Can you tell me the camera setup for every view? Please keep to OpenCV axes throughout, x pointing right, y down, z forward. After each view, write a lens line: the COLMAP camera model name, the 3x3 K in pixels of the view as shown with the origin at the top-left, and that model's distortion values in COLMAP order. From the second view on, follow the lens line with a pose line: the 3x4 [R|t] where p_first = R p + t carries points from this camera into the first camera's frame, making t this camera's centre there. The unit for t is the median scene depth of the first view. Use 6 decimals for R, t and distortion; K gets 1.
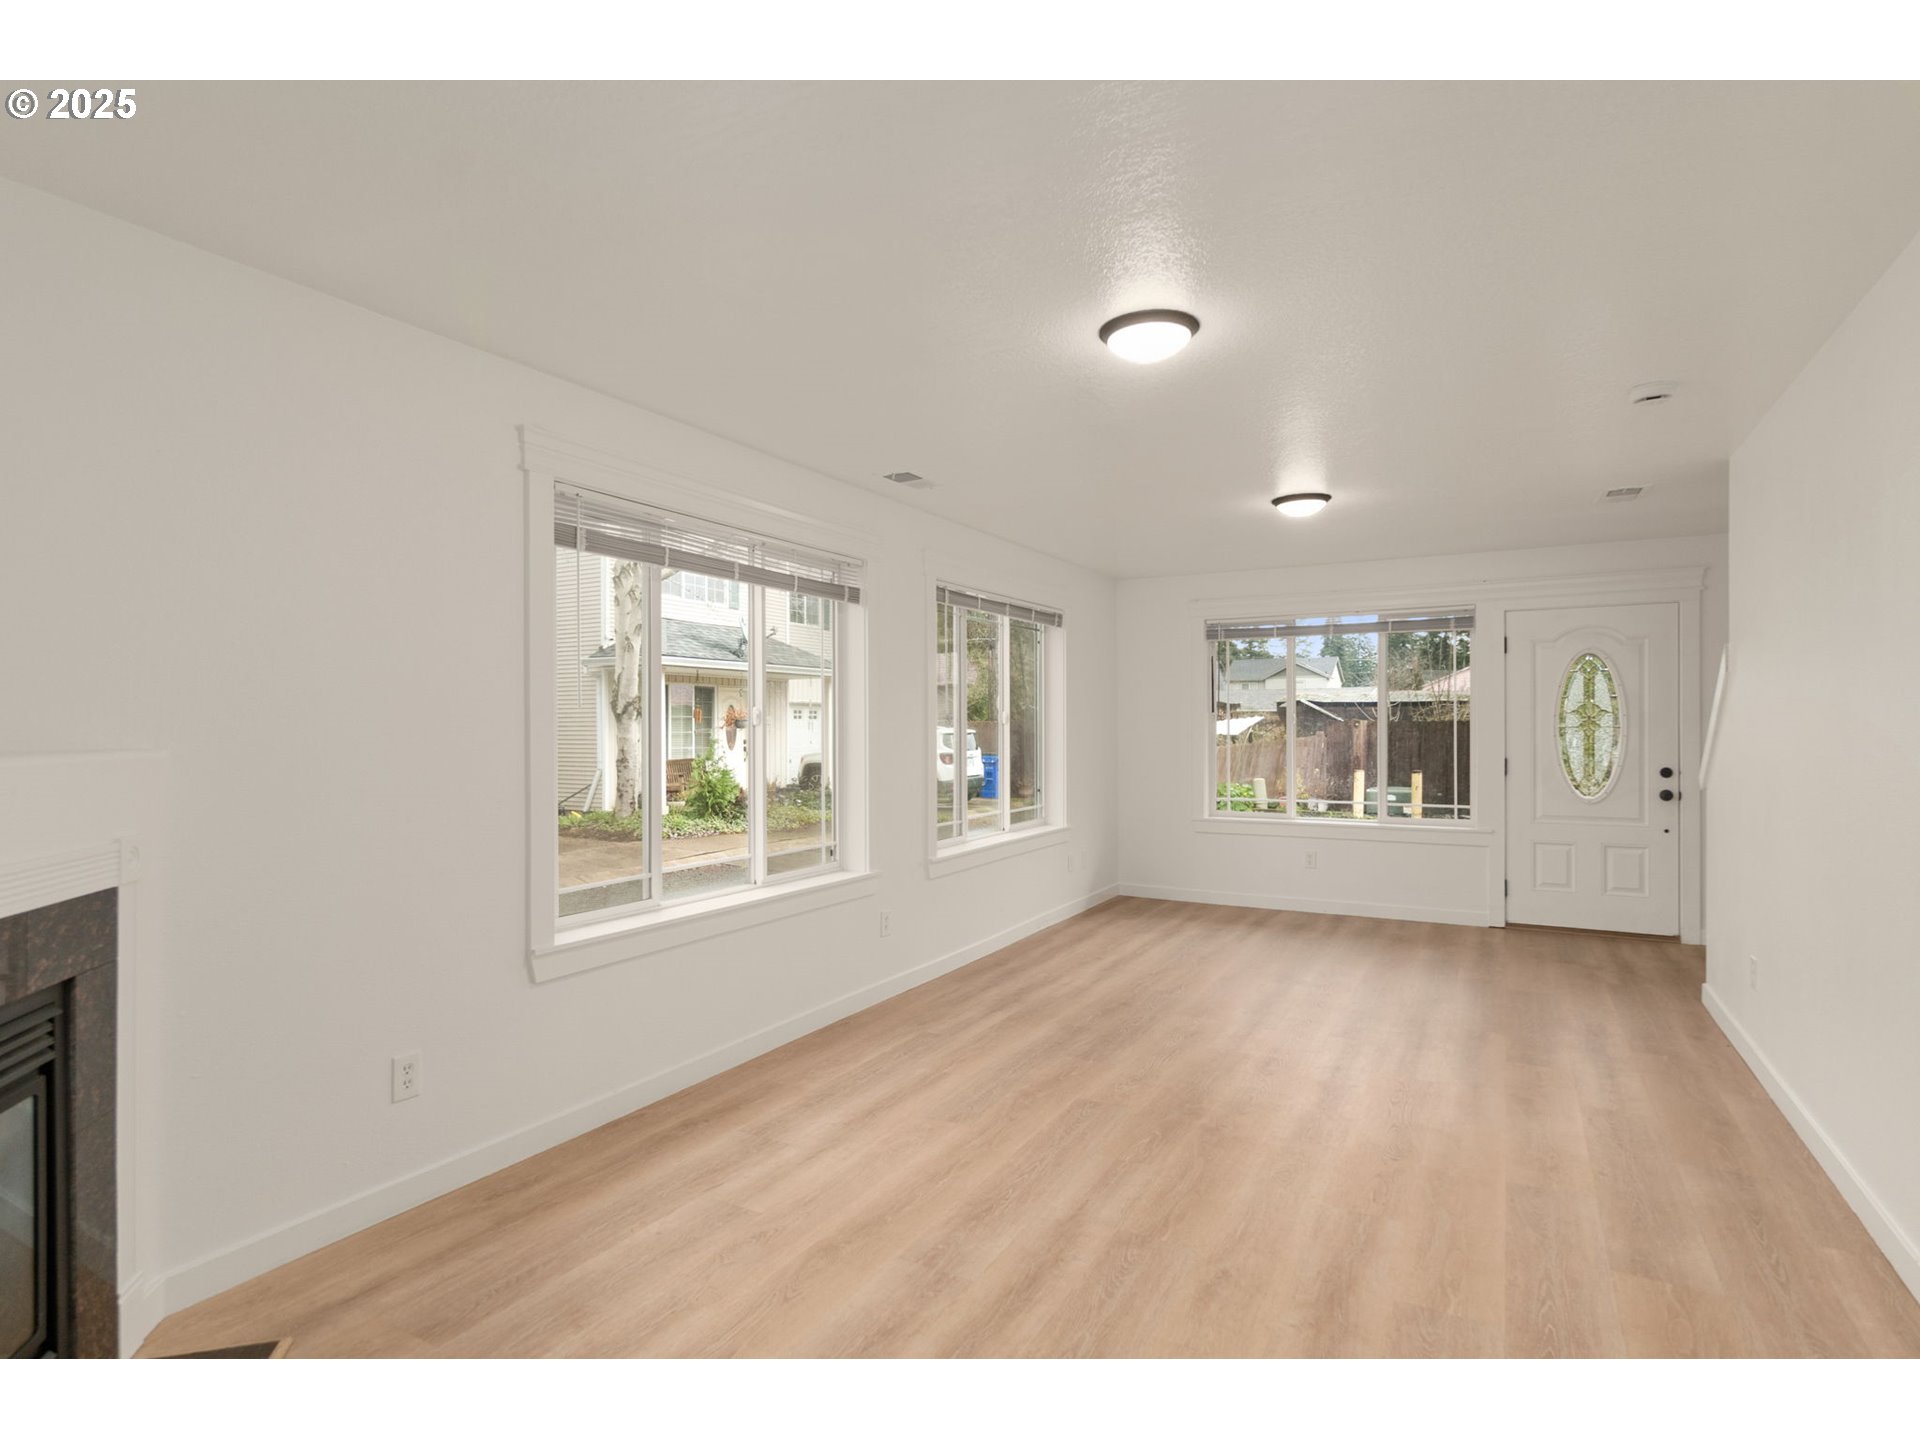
lens RADIAL K [[969.9, 0, 946.8], [0, 969.9, 729.4], [0, 0, 1]] dist [-0.004437, 0.003454]
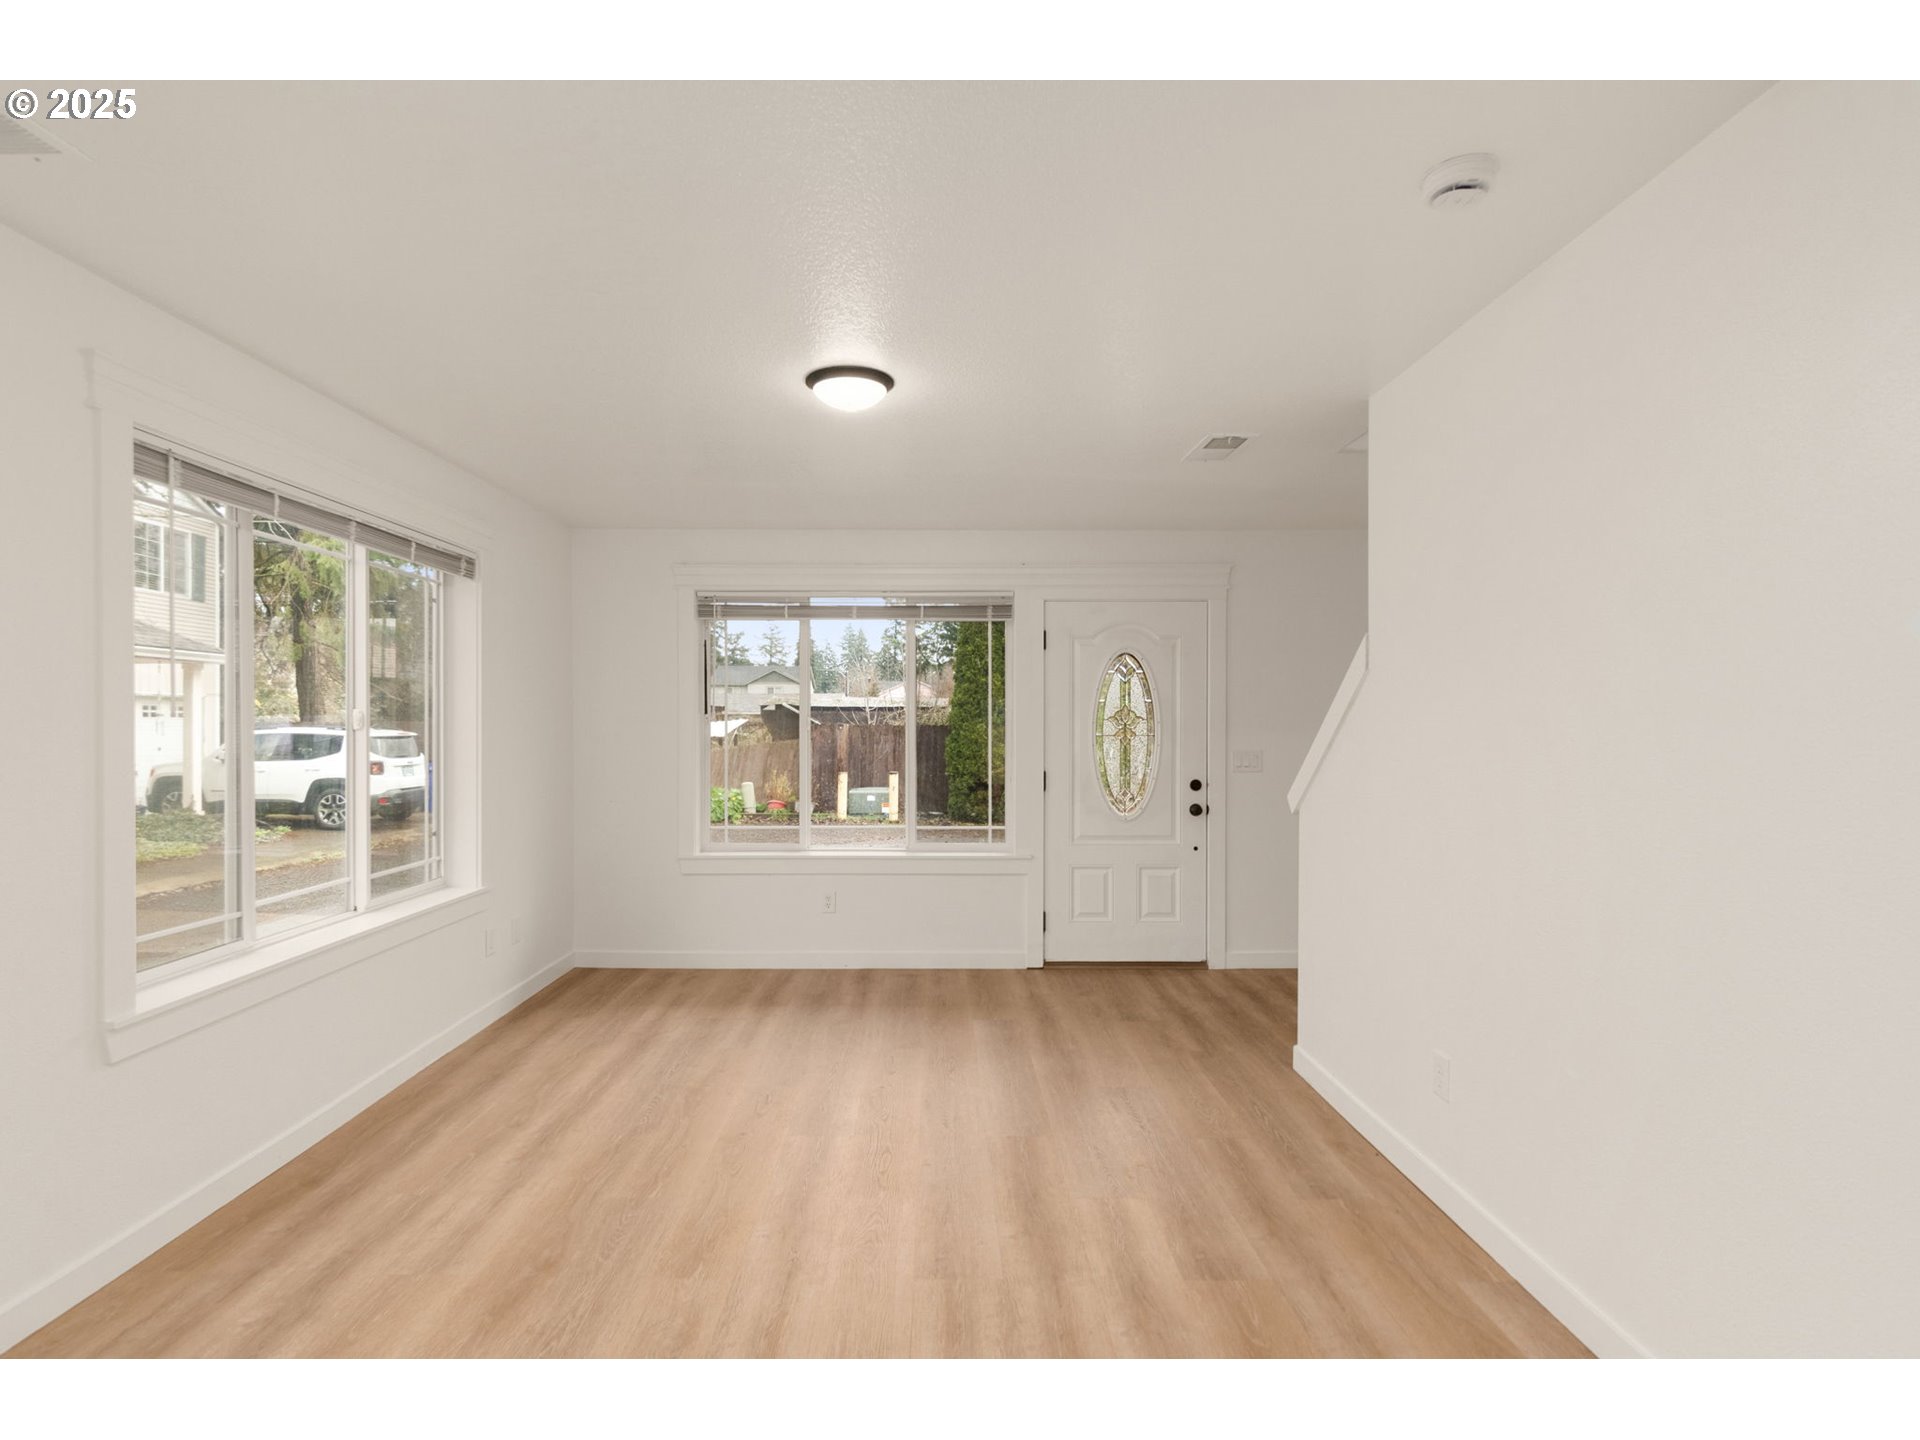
lens RADIAL K [[969.9, 0, 952.4], [0, 969.9, 735.0], [0, 0, 1]] dist [-0.004437, 0.003454]
pose [[0.866474, 0.000631, 0.499222, 0.077613], [-0.002399, 0.999993, 0.002900, -0.004855], [-0.499216, -0.003710, 0.866469, 0.303375]]
